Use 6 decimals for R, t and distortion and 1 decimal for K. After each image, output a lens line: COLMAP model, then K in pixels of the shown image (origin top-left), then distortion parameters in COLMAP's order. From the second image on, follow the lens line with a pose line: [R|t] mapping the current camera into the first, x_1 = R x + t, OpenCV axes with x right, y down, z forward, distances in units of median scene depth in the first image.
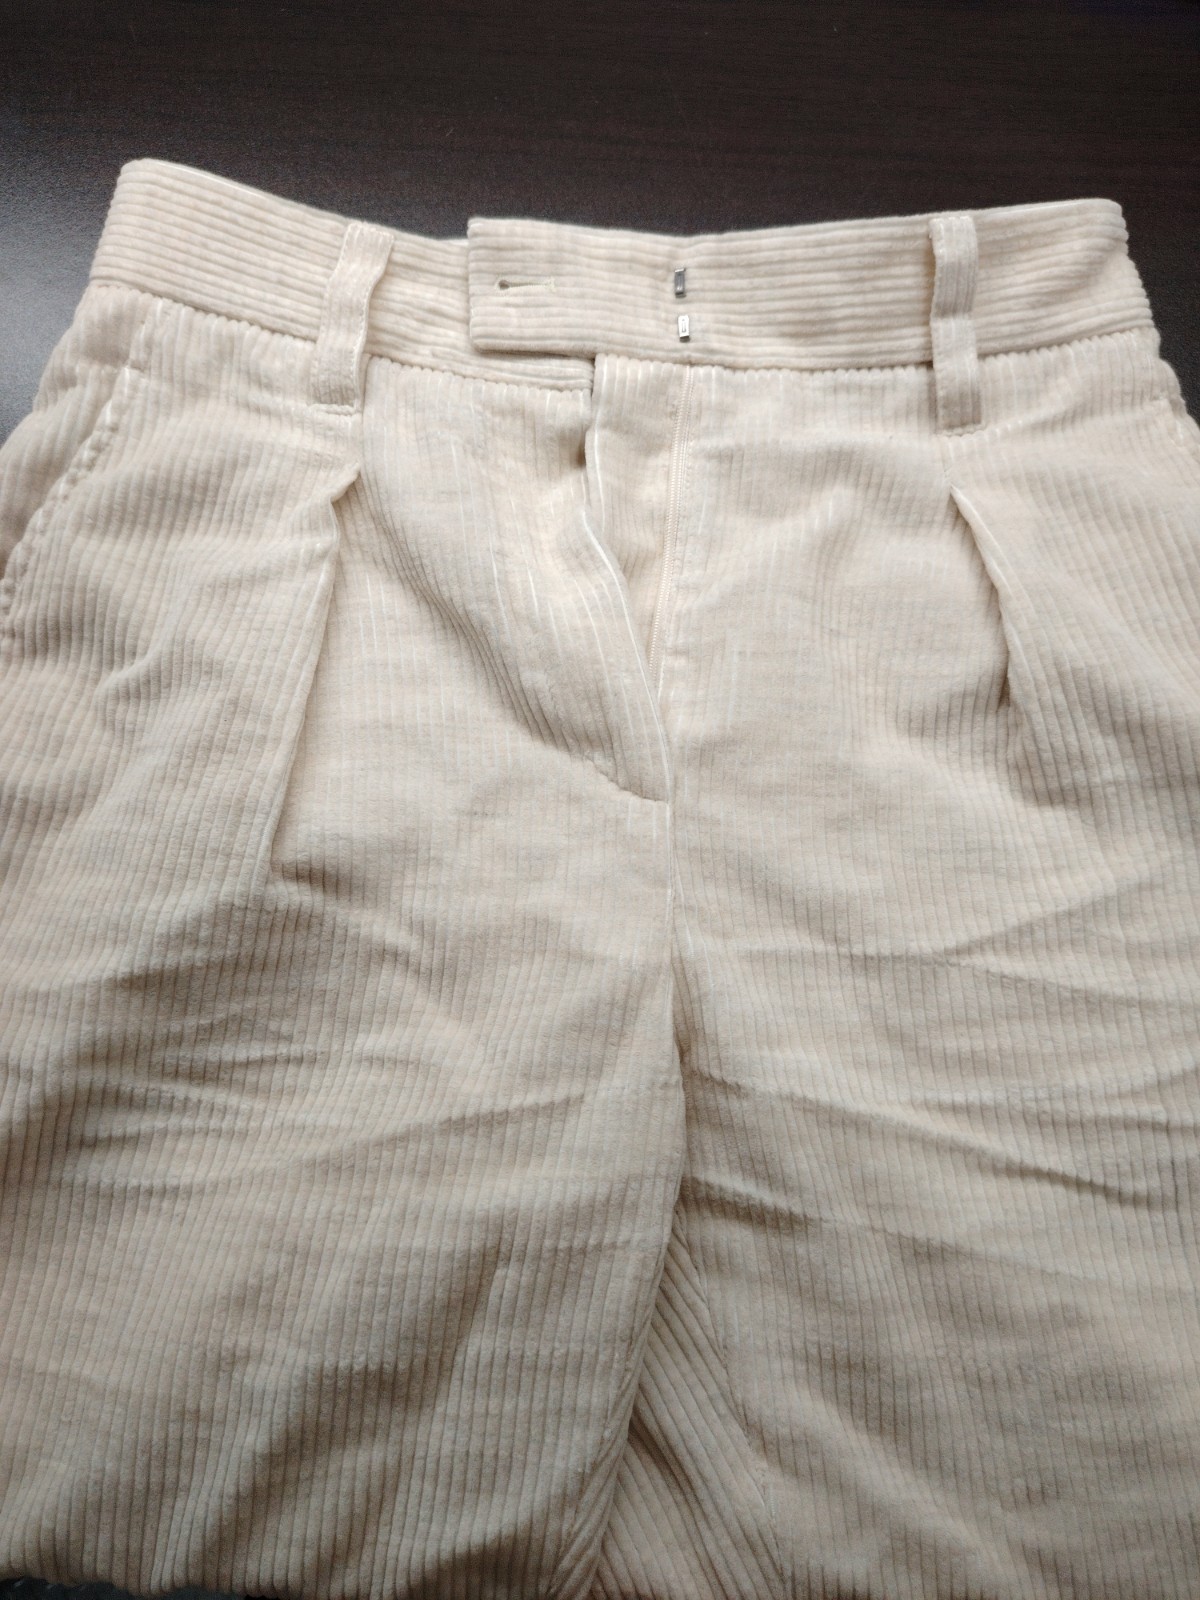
lens RADIAL K [[1097.3, 0, 614.5], [0, 1097.3, 806.3], [0, 0, 1]] dist [0.057719, -0.121869]
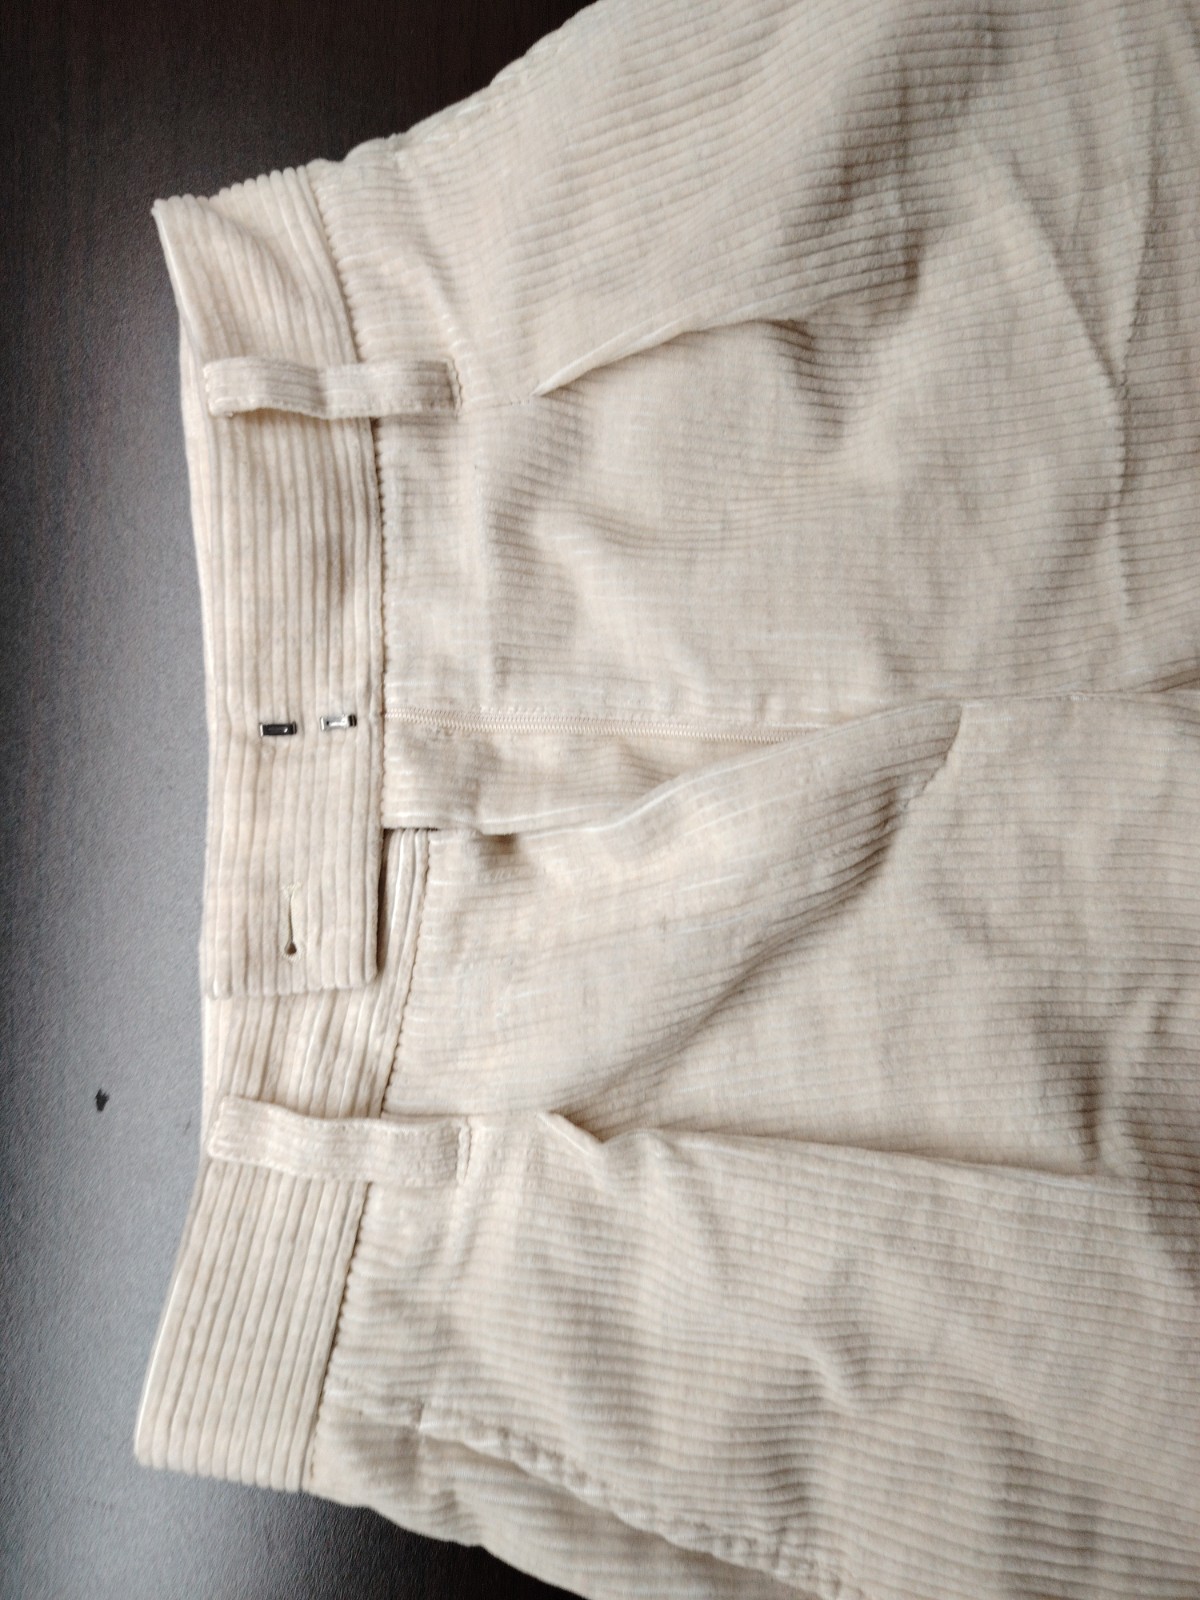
lens RADIAL K [[1097.3, 0, 614.5], [0, 1097.3, 806.3], [0, 0, 1]] dist [0.057719, -0.121869]
pose [[-0.051940, -0.996923, 0.058715, -0.057592], [0.989647, -0.043506, 0.136772, -0.352725], [-0.133797, 0.065211, 0.988861, 0.181978]]
